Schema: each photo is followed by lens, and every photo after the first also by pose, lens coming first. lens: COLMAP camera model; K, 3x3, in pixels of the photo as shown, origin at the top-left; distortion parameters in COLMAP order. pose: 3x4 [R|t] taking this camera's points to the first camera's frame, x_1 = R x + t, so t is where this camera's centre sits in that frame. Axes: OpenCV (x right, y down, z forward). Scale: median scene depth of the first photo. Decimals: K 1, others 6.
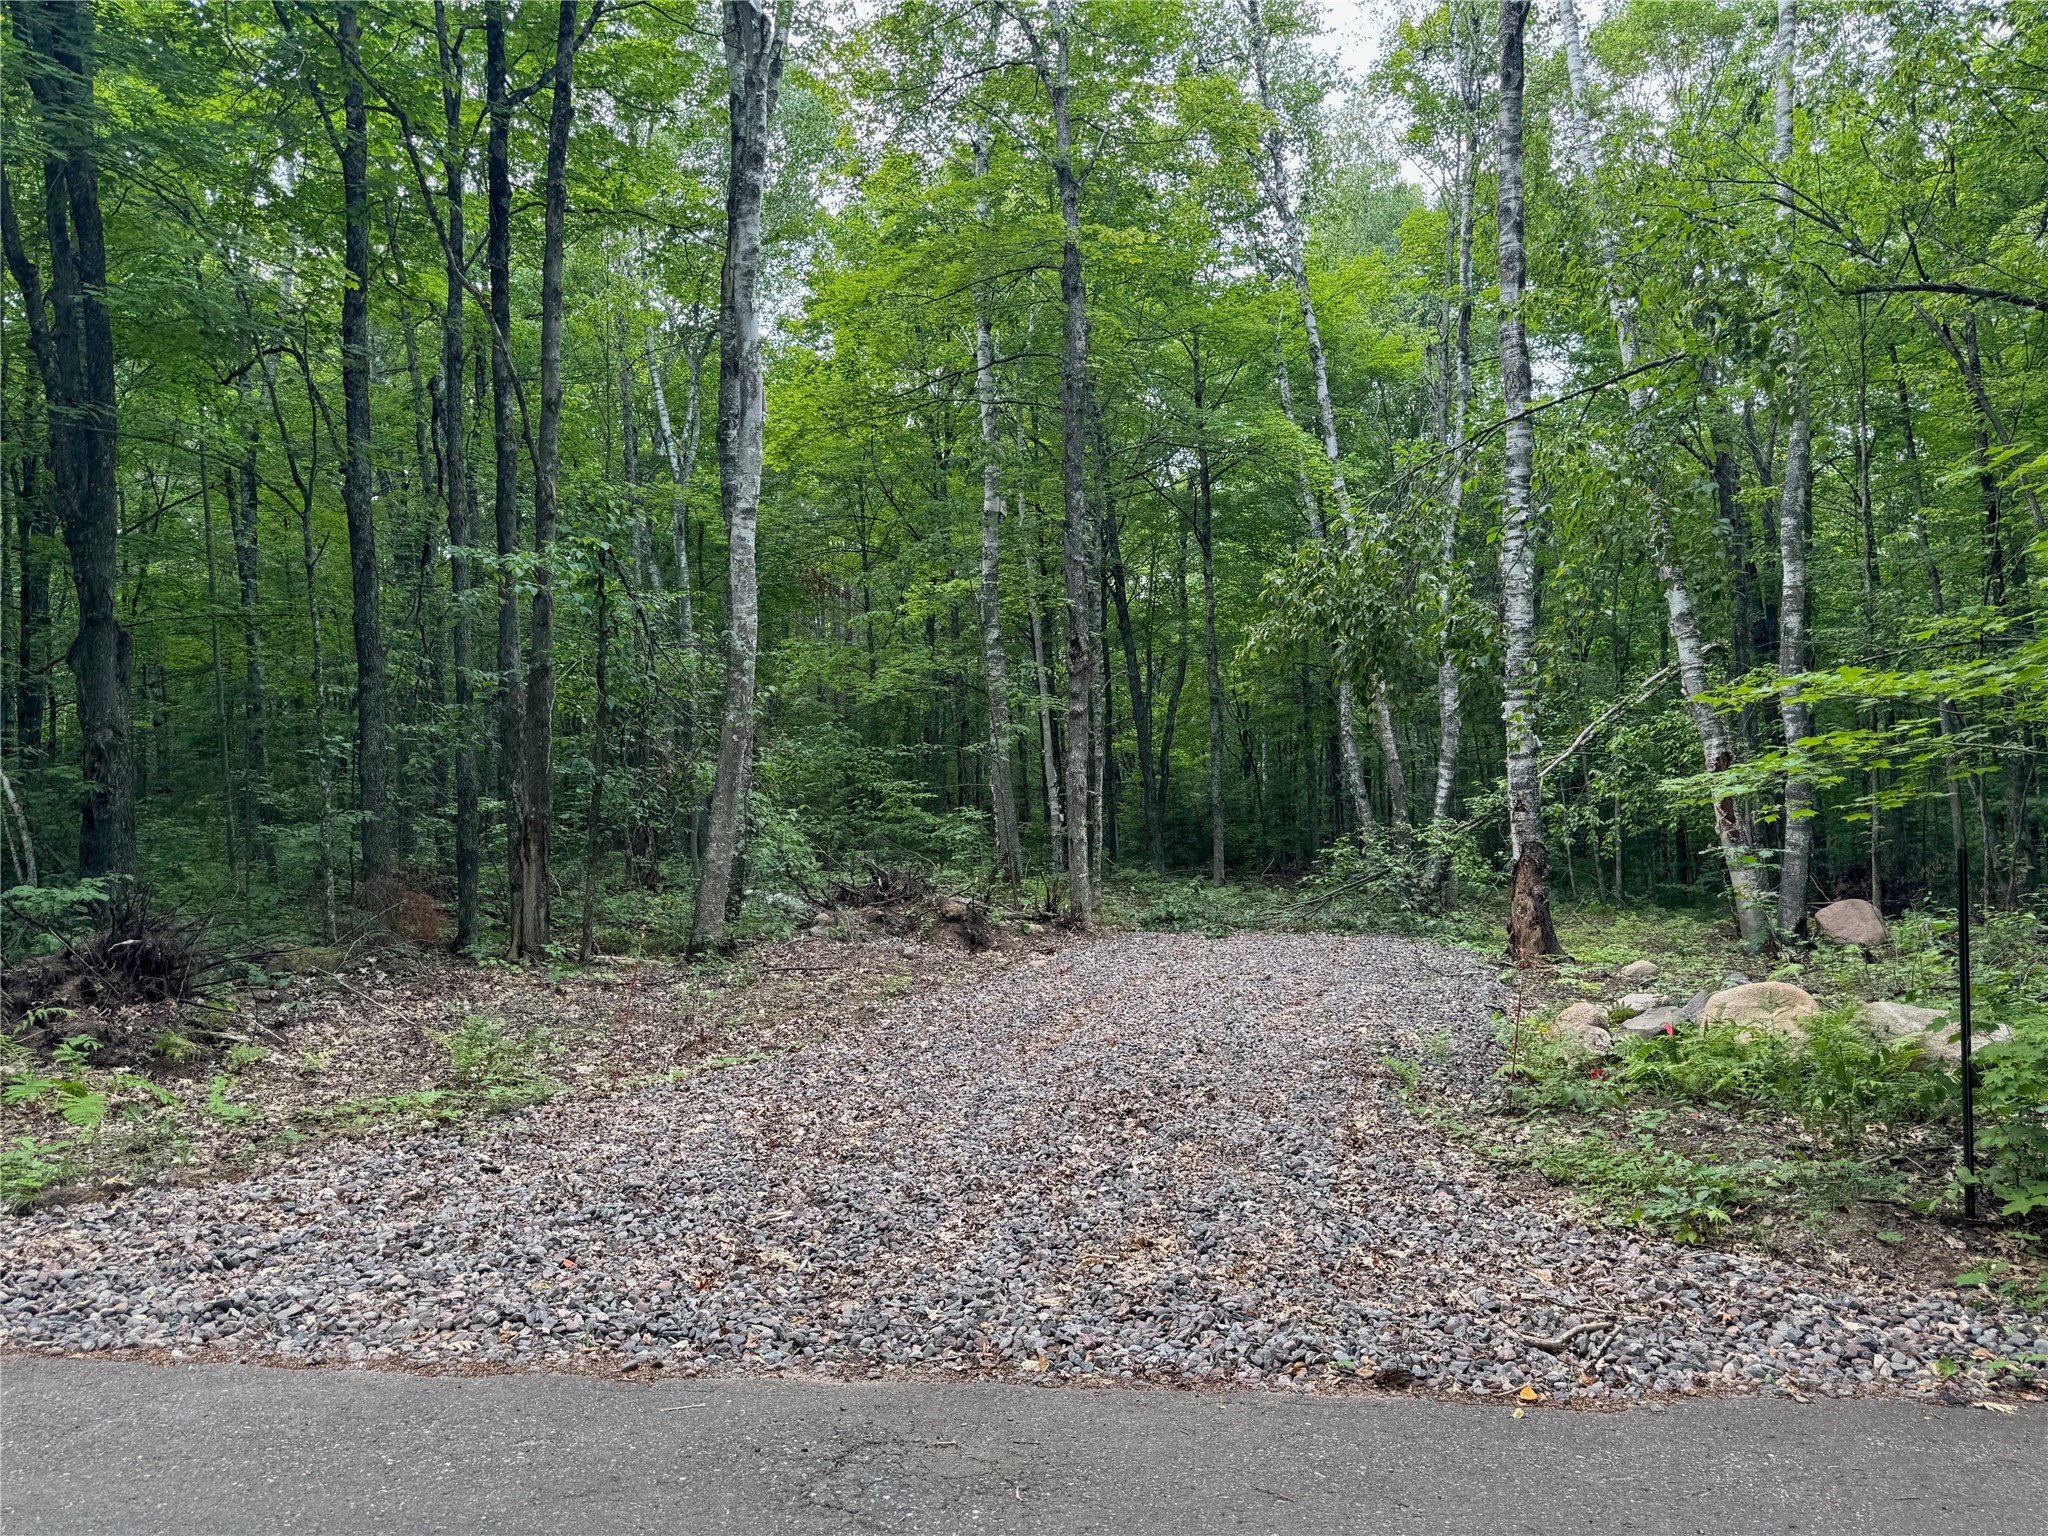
lens RADIAL K [[1410.9, 0, 1024.0], [0, 1410.9, 768.0], [0, 0, 1]] dist [0.132818, -0.106344]
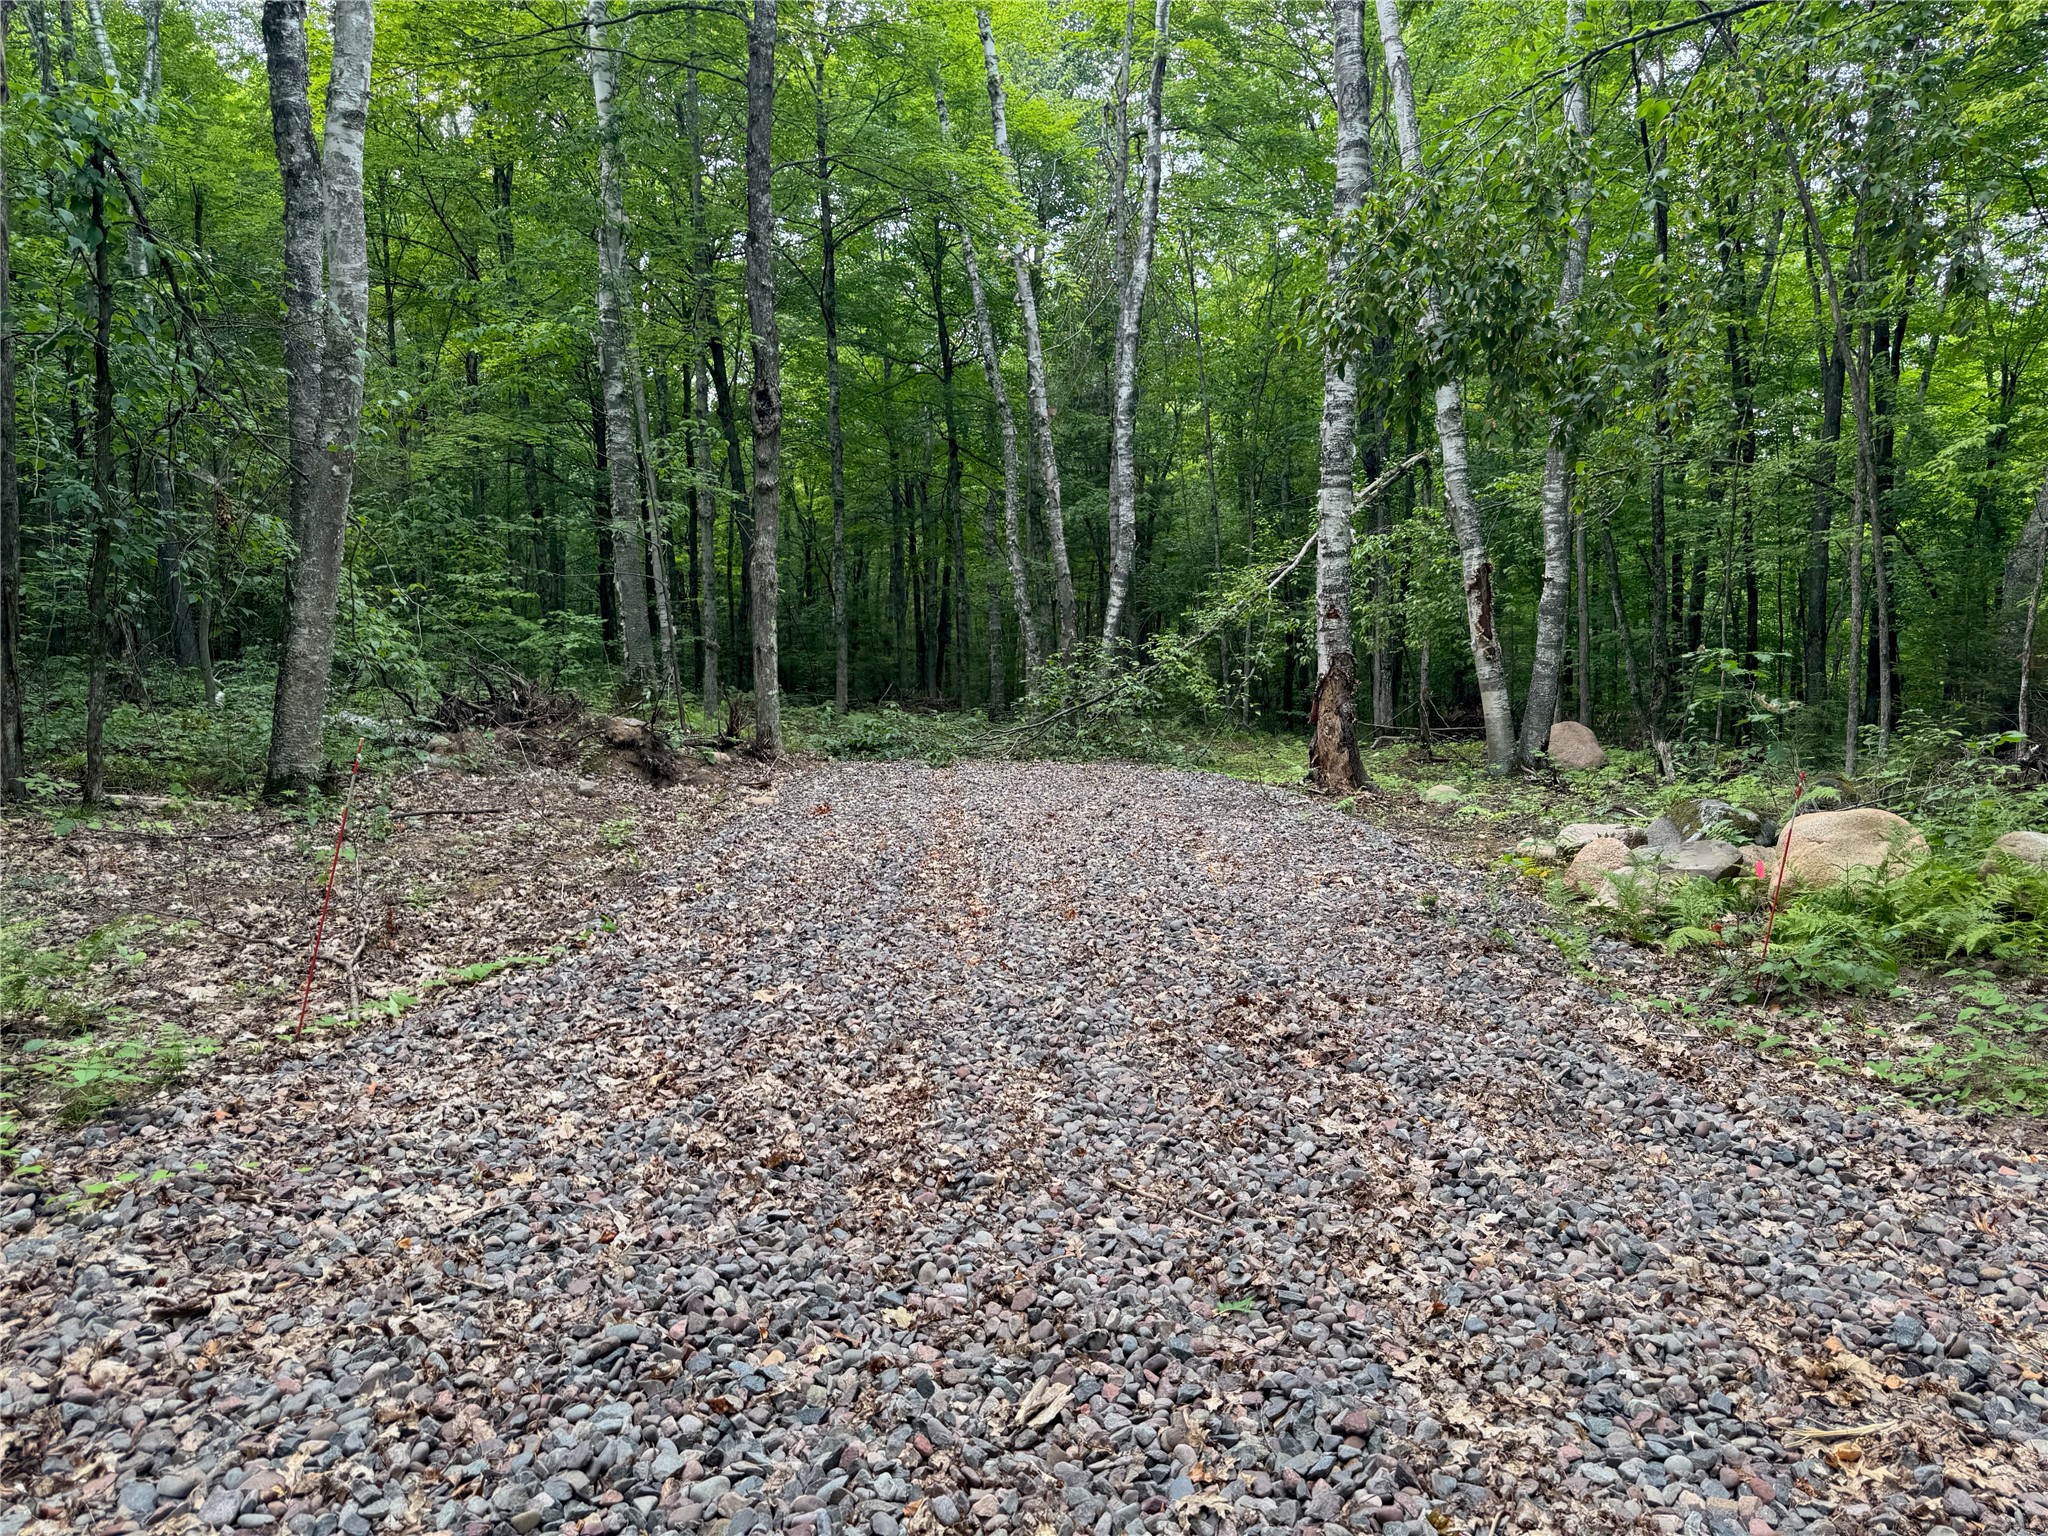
lens RADIAL K [[1437.1, 0, 1024.0], [0, 1437.1, 768.0], [0, 0, 1]] dist [0.092192, -0.116204]
pose [[0.947315, -0.005104, 0.320263, -0.110749], [-0.032225, 0.993281, 0.111151, 0.029110], [-0.318679, -0.115616, 0.940785, 0.221847]]
